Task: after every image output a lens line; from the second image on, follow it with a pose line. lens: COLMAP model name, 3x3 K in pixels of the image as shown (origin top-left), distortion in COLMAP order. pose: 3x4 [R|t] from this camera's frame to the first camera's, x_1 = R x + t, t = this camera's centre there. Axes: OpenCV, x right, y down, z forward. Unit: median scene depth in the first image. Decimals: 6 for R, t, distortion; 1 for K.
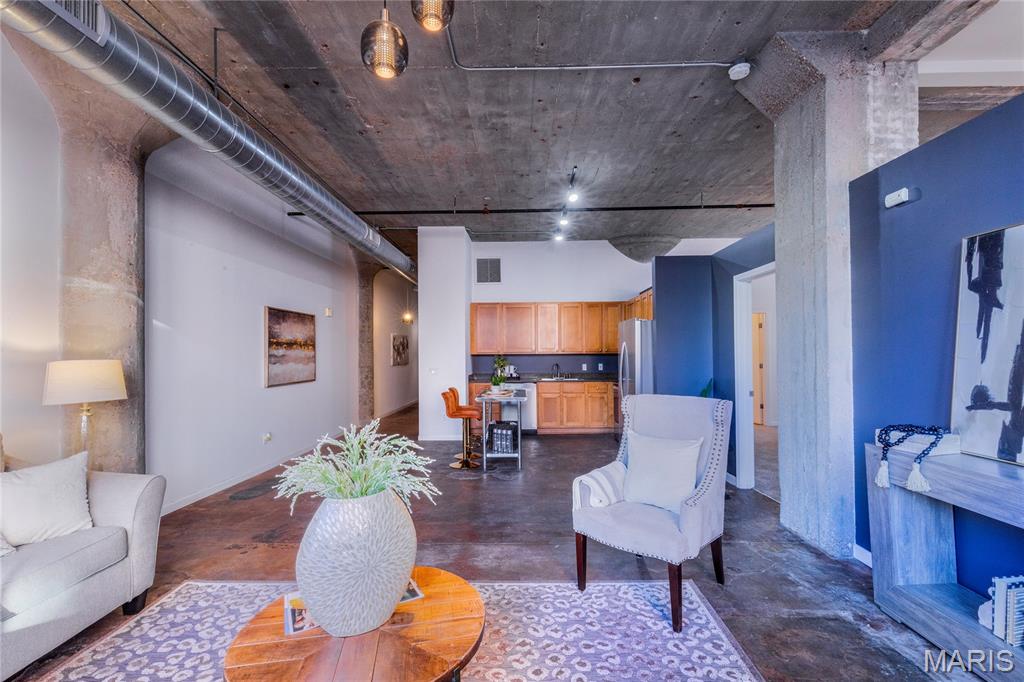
lens RADIAL K [[460.7, 0, 519.4], [0, 460.7, 345.1], [0, 0, 1]] dist [0.004744, -0.000080]
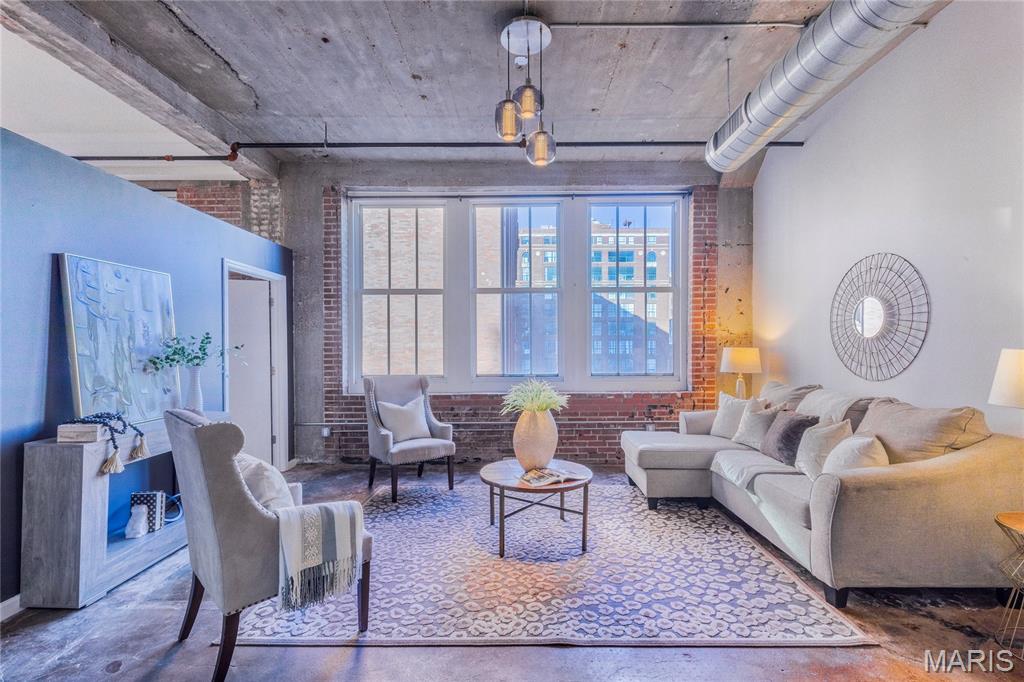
lens RADIAL K [[460.7, 0, 519.8], [0, 460.7, 350.3], [0, 0, 1]] dist [0.004744, -0.000080]
pose [[-0.999911, 0.013228, -0.001581, -0.051691], [0.013241, 0.999874, -0.008805, 0.011164], [0.001465, -0.008825, -0.999960, 0.621411]]
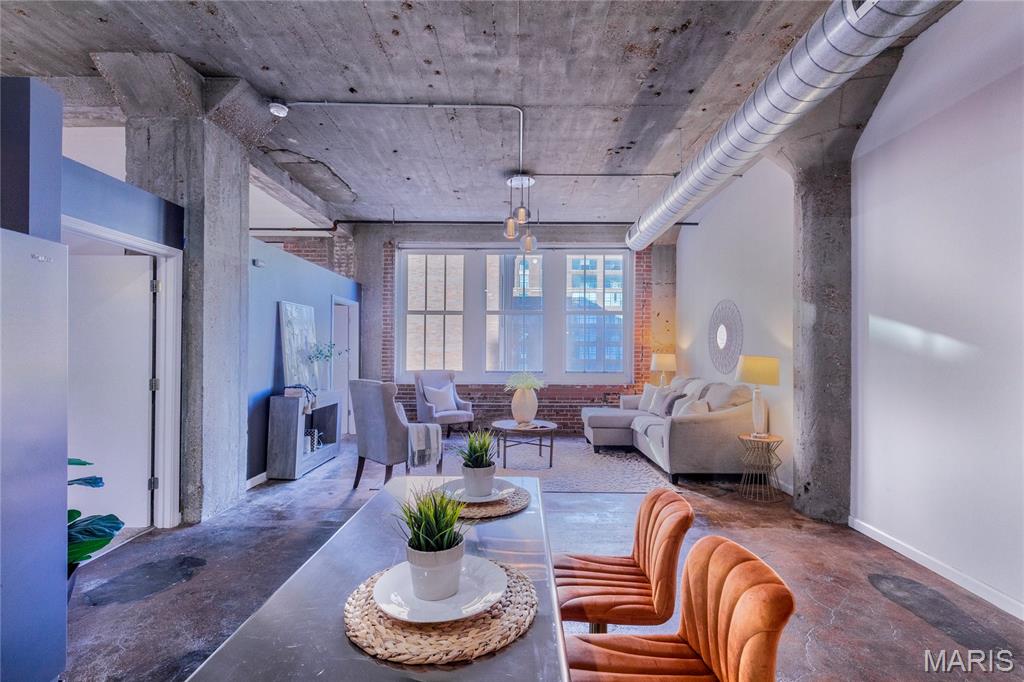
lens RADIAL K [[460.7, 0, 512.1], [0, 460.7, 347.2], [0, 0, 1]] dist [0.004744, -0.000080]
pose [[-0.999974, 0.002847, 0.006597, -0.051419], [0.002668, 0.999634, -0.026918, 0.016633], [-0.006671, -0.026900, -0.999616, 0.928033]]
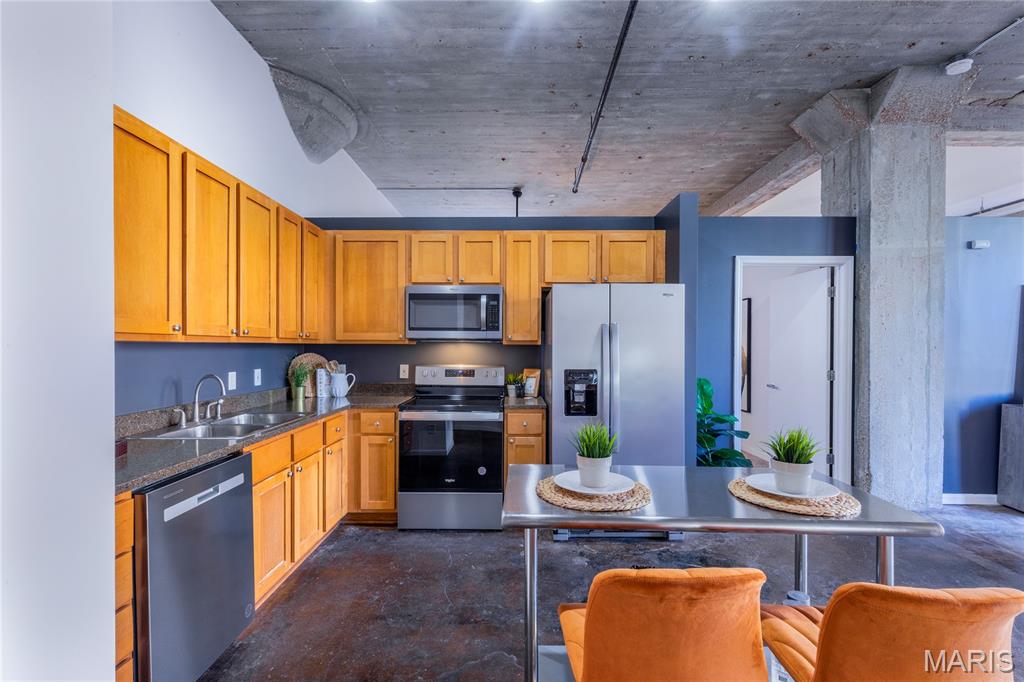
lens RADIAL K [[460.7, 0, 509.9], [0, 460.7, 347.8], [0, 0, 1]] dist [0.004744, -0.000080]
pose [[0.012191, 0.005688, 0.999910, -0.233440], [-0.025333, 0.999665, -0.005378, 0.020384], [-0.999605, -0.025266, 0.012331, 0.843166]]
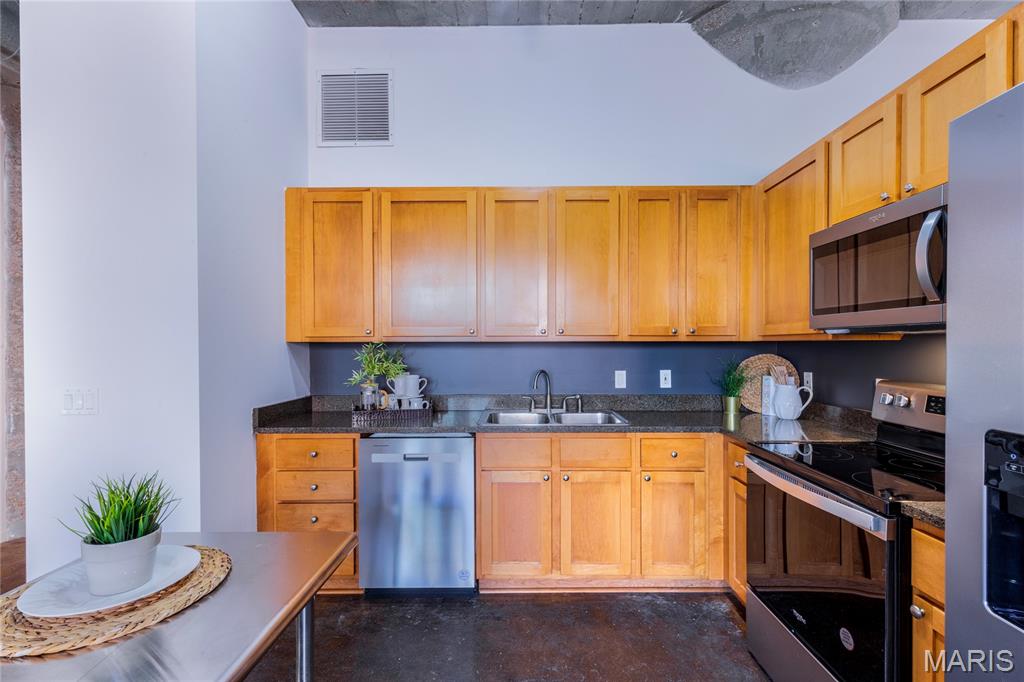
lens RADIAL K [[460.7, 0, 514.5], [0, 460.7, 347.2], [0, 0, 1]] dist [0.004744, -0.000080]
pose [[0.999976, 0.006668, -0.001720, 0.063730], [-0.006615, 0.999559, 0.028946, 0.014005], [0.001912, -0.028934, 0.999580, 0.691965]]
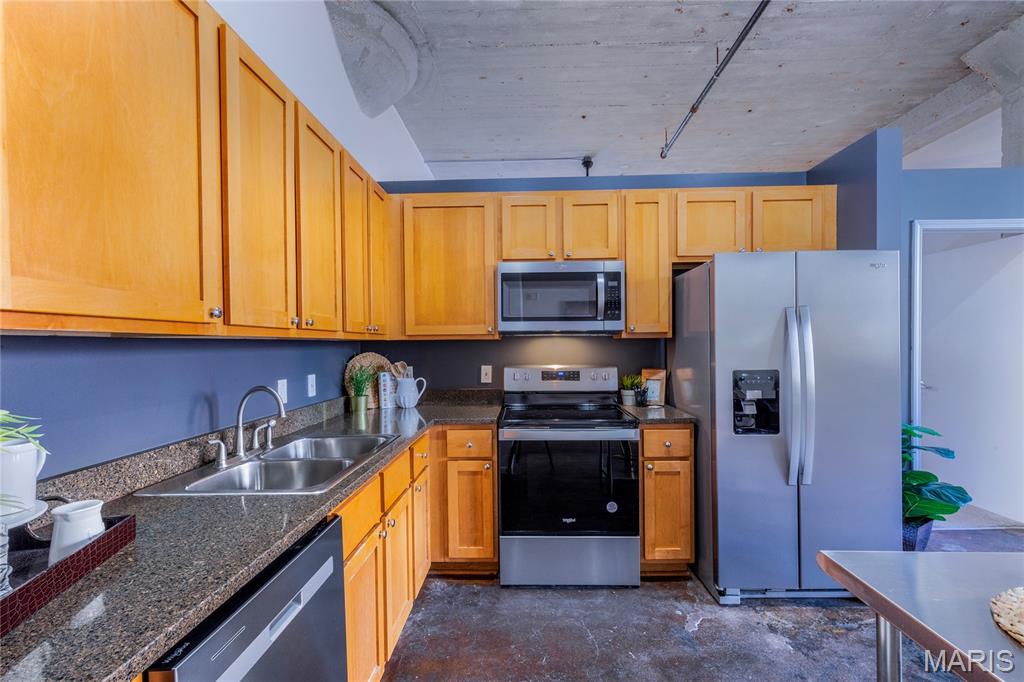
lens RADIAL K [[460.7, 0, 516.5], [0, 460.7, 348.8], [0, 0, 1]] dist [0.004744, -0.000080]
pose [[0.026104, -0.002414, 0.999656, -0.126128], [-0.012748, 0.999915, 0.002748, 0.023188], [-0.999578, -0.012816, 0.026071, 0.930723]]
